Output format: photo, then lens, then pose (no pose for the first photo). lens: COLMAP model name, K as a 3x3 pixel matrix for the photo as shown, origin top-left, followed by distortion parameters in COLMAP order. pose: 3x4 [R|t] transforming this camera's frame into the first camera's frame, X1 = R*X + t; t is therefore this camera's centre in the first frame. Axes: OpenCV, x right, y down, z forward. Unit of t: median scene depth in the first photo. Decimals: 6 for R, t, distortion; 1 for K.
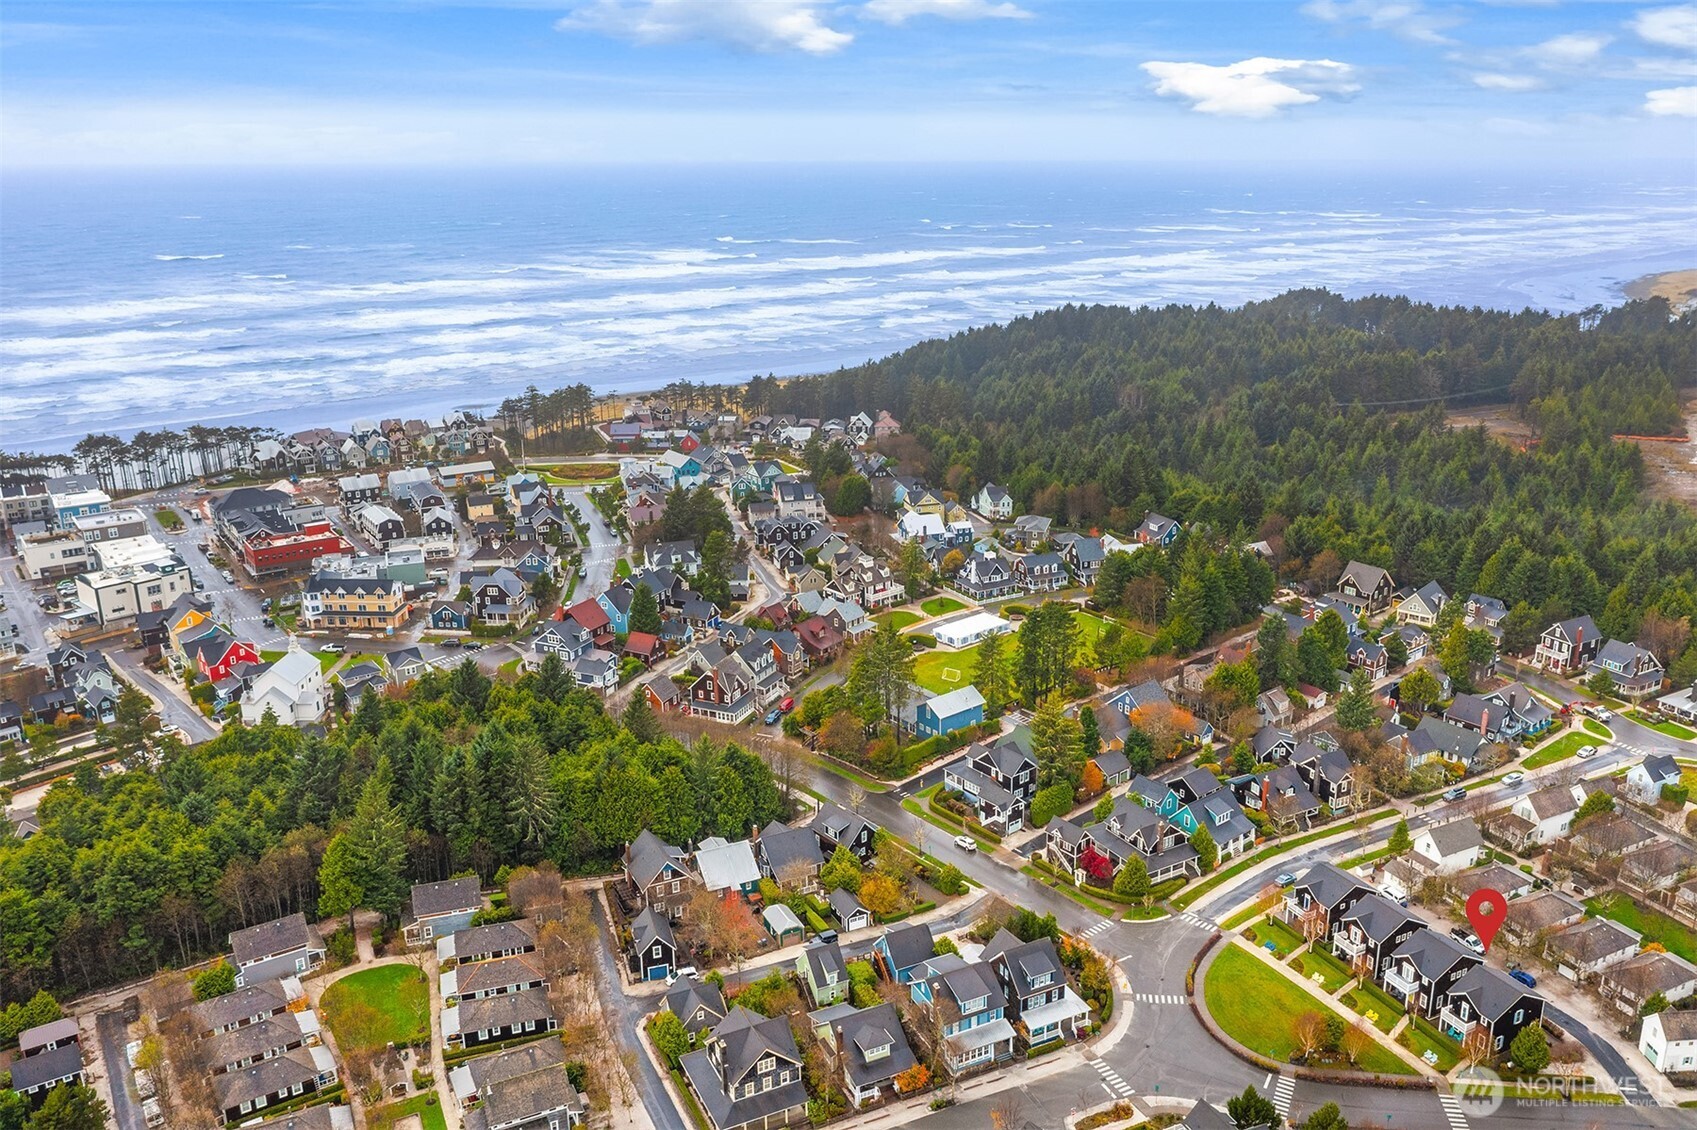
lens RADIAL K [[1338.3, 0, 848.5], [0, 1338.3, 565.0], [0, 0, 1]] dist [-0.024021, 0.000570]
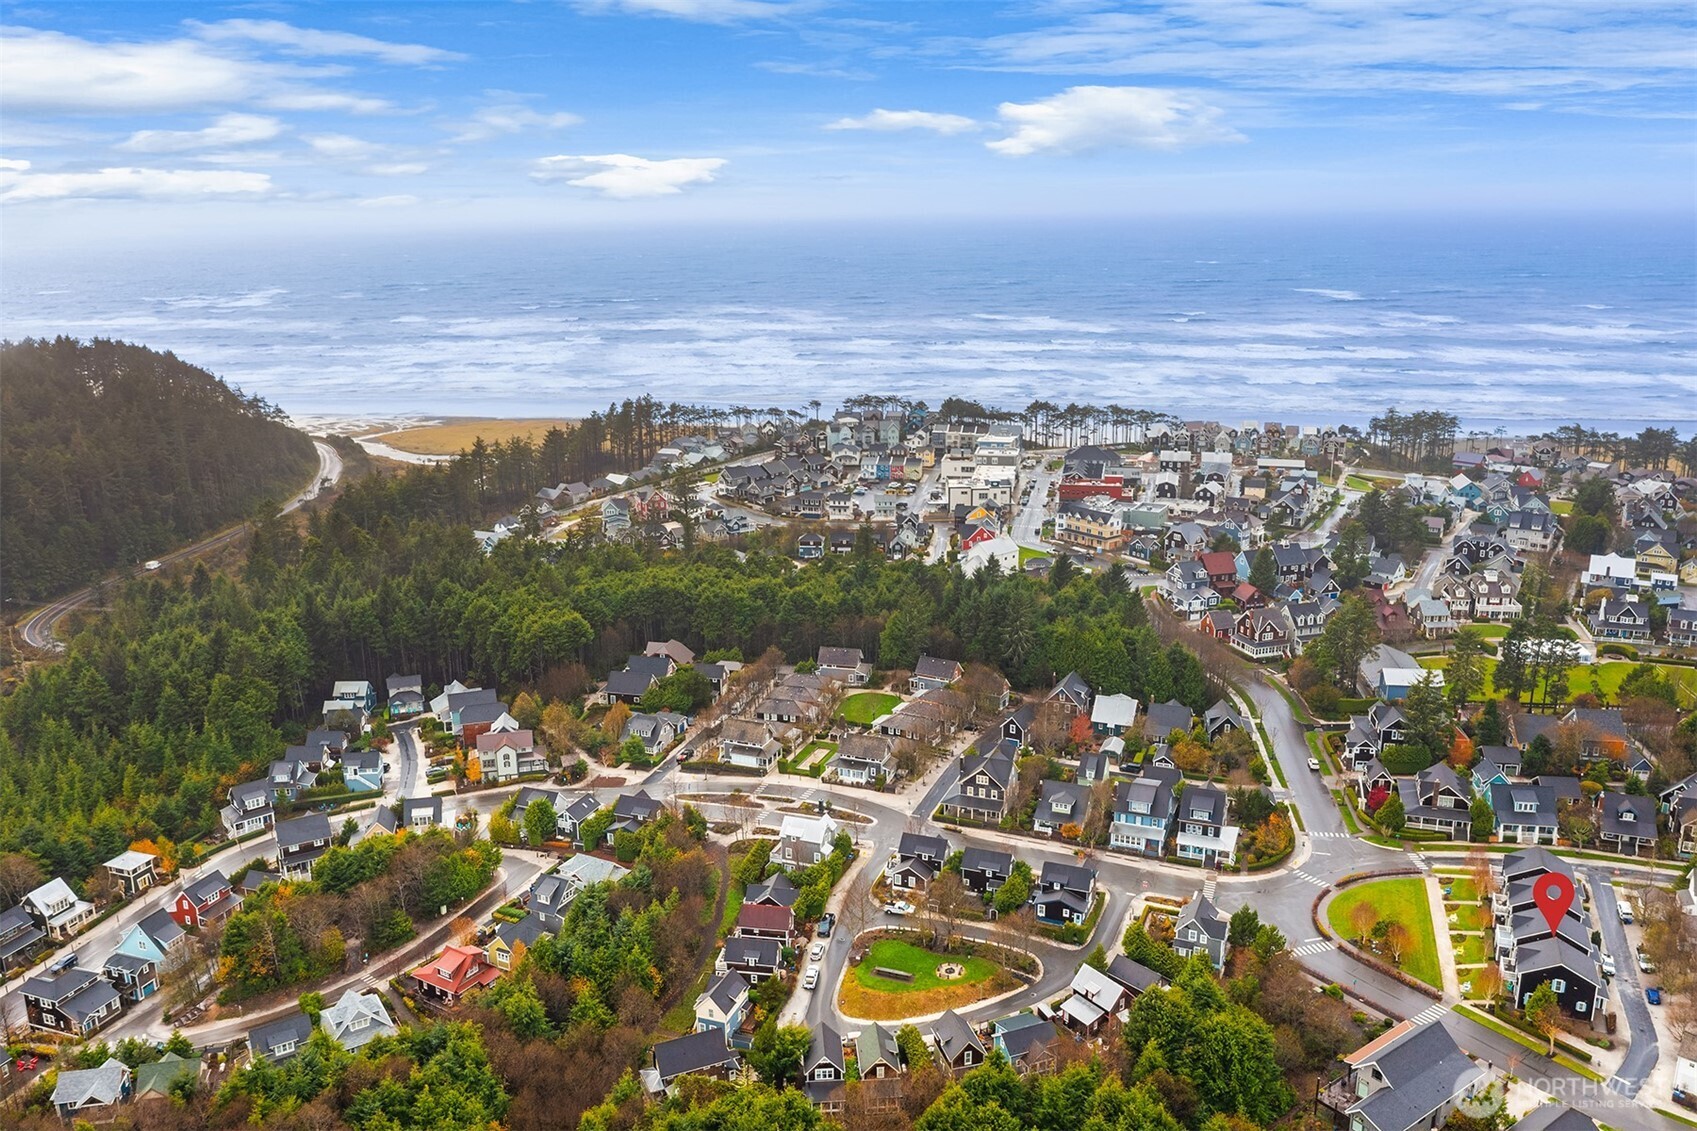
lens RADIAL K [[1338.3, 0, 848.5], [0, 1338.3, 565.5], [0, 0, 1]] dist [-0.024021, 0.000570]
pose [[0.665602, 0.190498, -0.721585, 0.465301], [-0.212516, 0.975225, 0.061430, 0.035278], [0.715409, 0.112461, 0.689596, -0.109268]]
